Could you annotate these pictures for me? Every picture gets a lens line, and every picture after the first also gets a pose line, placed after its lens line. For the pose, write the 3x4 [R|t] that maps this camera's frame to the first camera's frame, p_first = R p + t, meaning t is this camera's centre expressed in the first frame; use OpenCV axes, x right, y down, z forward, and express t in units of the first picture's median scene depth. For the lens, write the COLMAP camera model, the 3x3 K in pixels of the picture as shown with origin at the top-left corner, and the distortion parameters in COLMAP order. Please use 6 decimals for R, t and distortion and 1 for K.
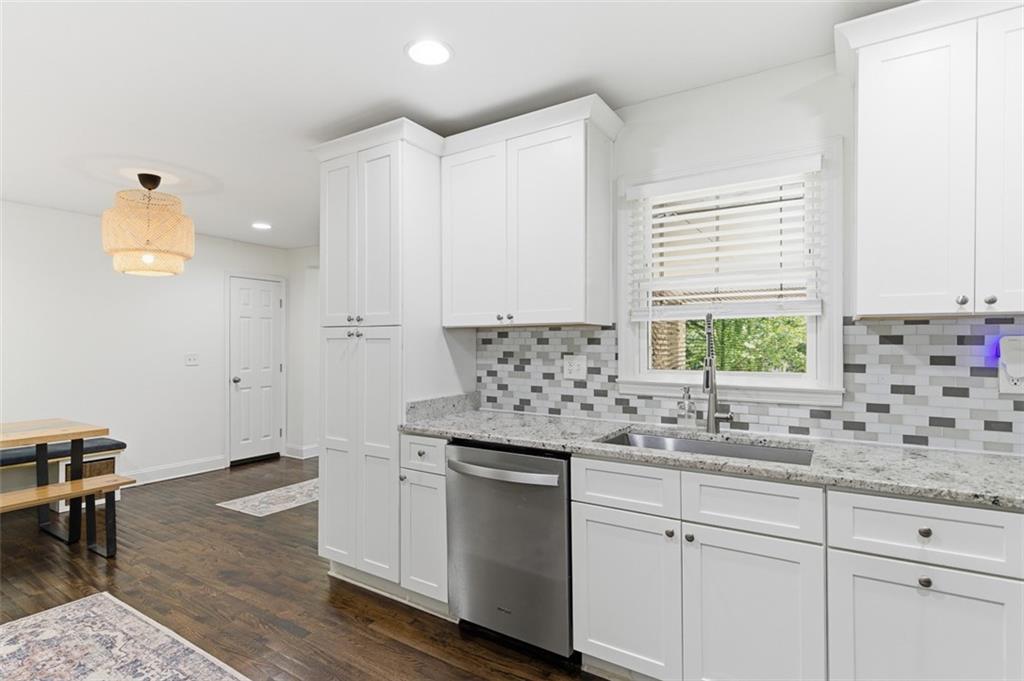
lens RADIAL K [[515.6, 0, 512.0], [0, 515.6, 340.5], [0, 0, 1]] dist [0.001313, 0.000208]
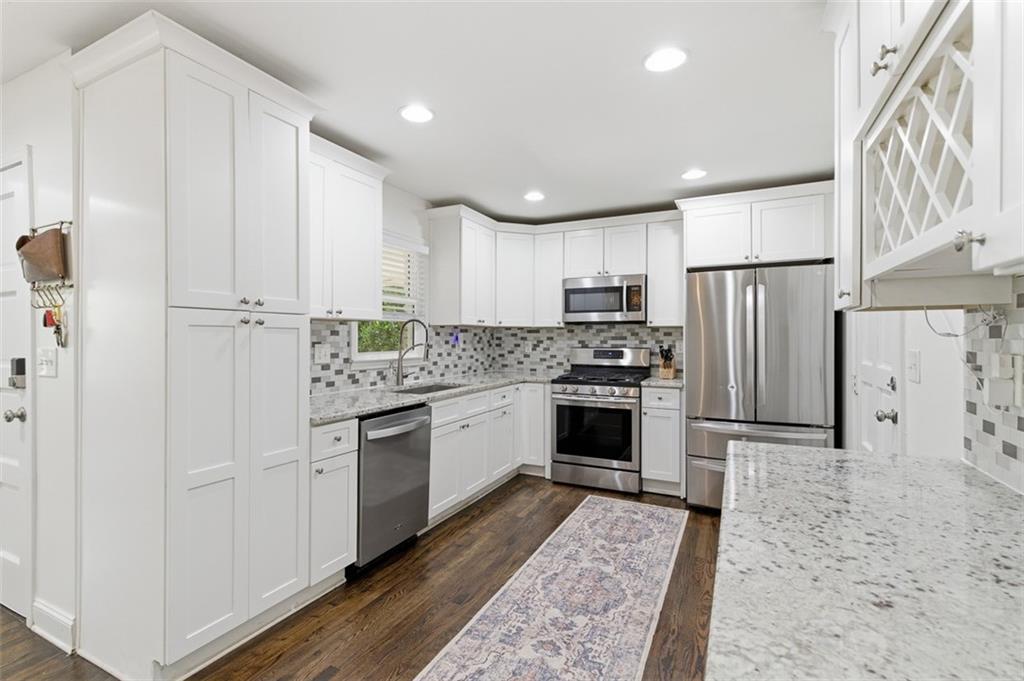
lens RADIAL K [[478.9, 0, 504.5], [0, 478.9, 338.3], [0, 0, 1]] dist [0.005078, 0.000114]
pose [[-0.121915, -0.003747, 0.992534, -1.135202], [-0.010078, 0.999946, 0.002537, 0.007871], [-0.992489, -0.009694, -0.121946, 0.748861]]
